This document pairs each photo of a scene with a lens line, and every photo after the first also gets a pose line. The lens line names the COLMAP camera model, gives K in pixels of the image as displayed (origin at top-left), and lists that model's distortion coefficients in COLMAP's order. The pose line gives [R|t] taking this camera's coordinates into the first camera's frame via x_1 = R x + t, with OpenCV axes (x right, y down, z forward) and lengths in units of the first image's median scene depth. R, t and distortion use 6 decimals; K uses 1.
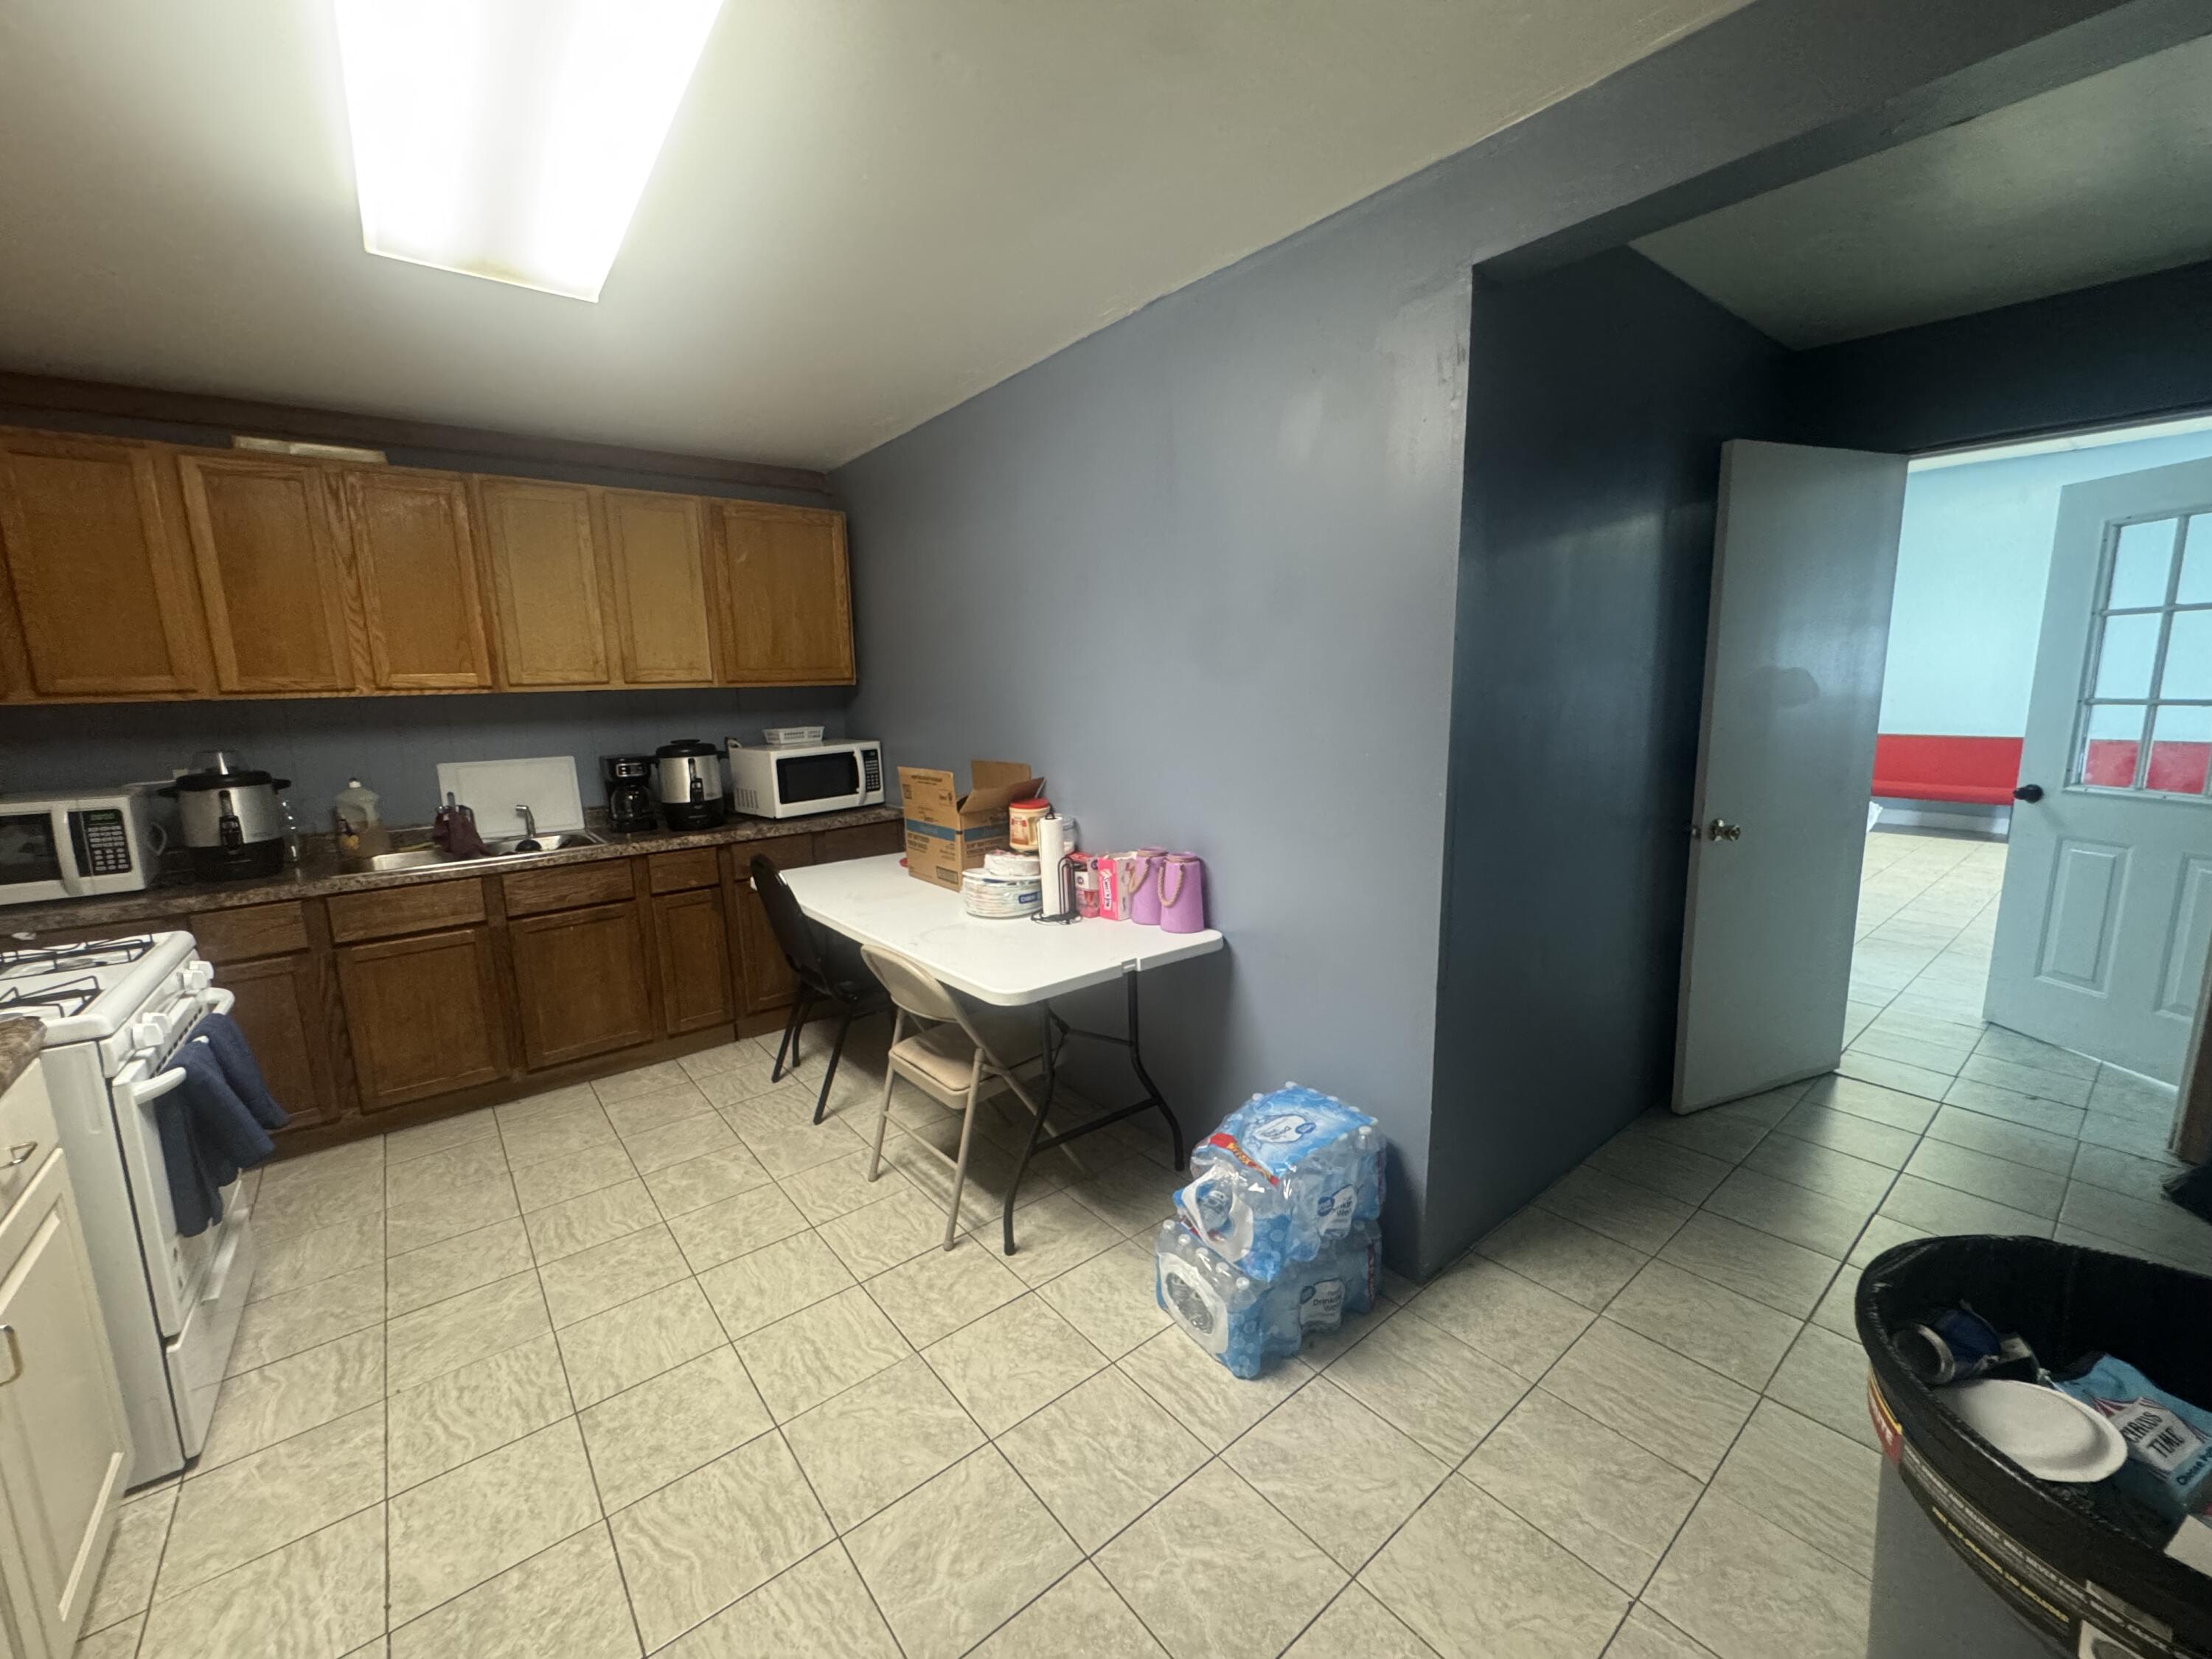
lens RADIAL K [[886.7, 0, 1101.5], [0, 886.7, 827.5], [0, 0, 1]] dist [-0.005517, -0.000199]
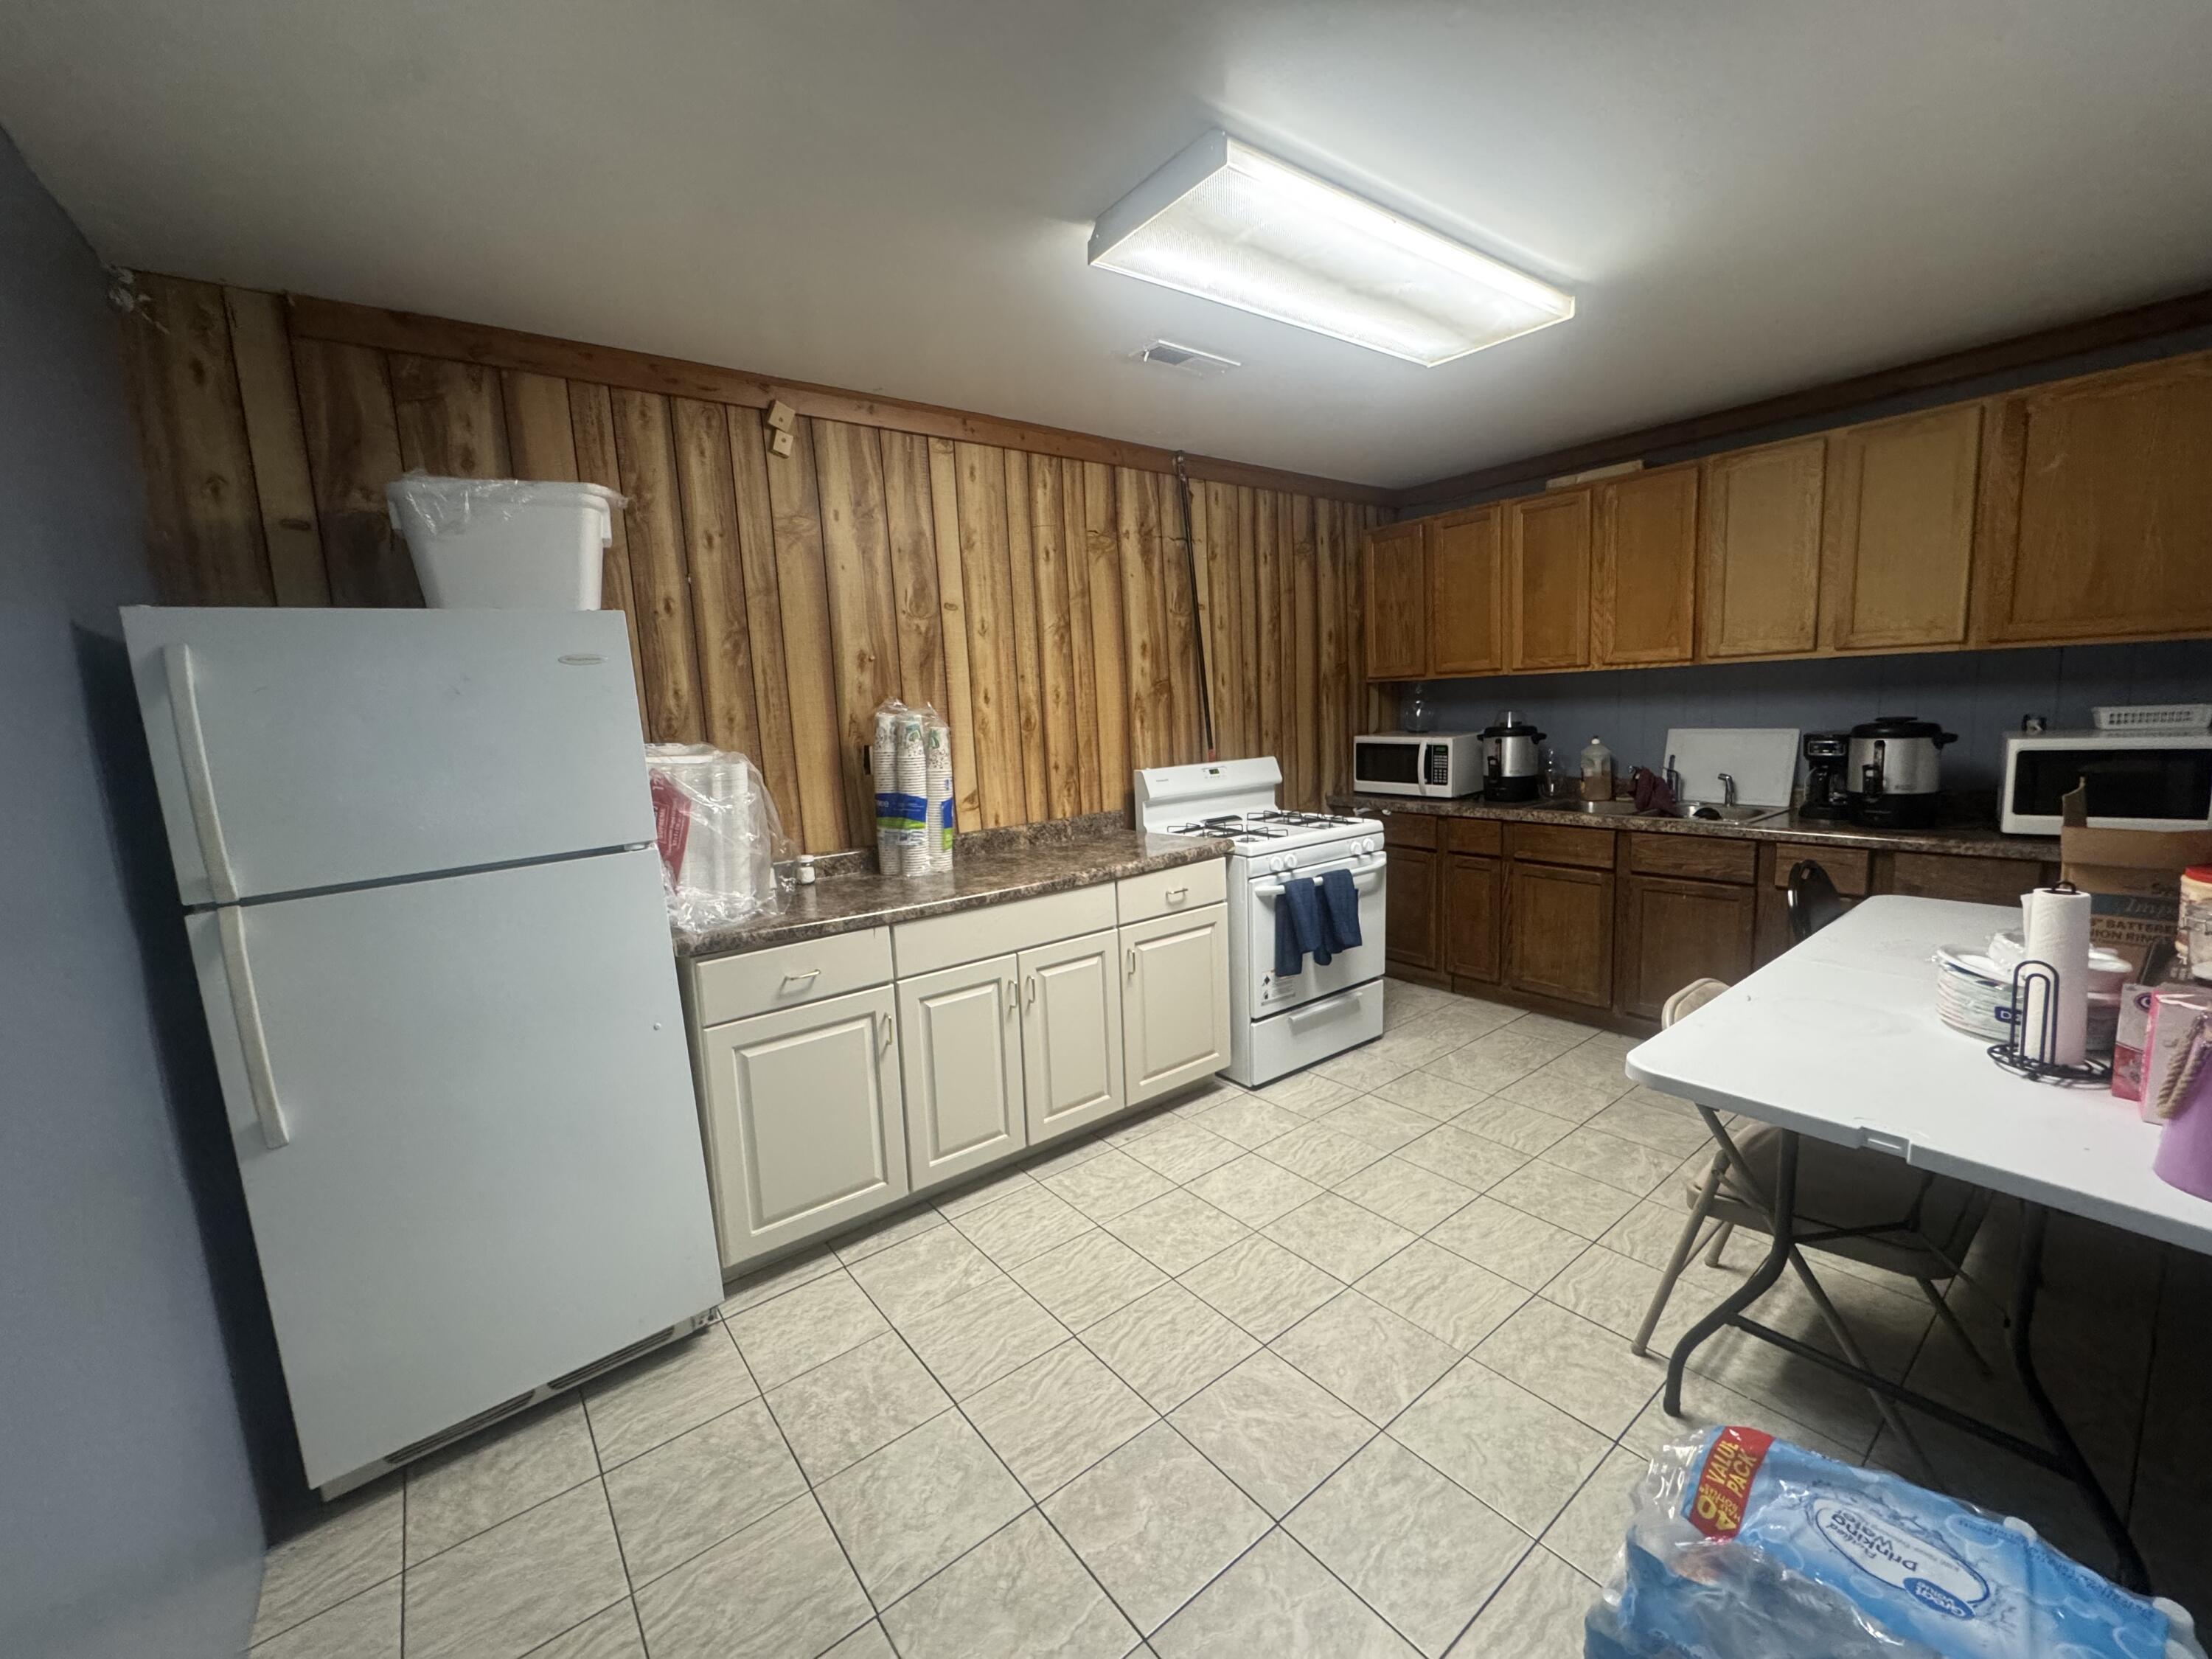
lens RADIAL K [[886.7, 0, 1103.3], [0, 886.7, 826.6], [0, 0, 1]] dist [-0.005517, -0.000199]
pose [[-0.017266, 0.167712, -0.985685, 0.460416], [-0.110863, 0.979432, 0.168590, -0.072177], [0.993686, 0.112187, 0.001682, 0.363636]]
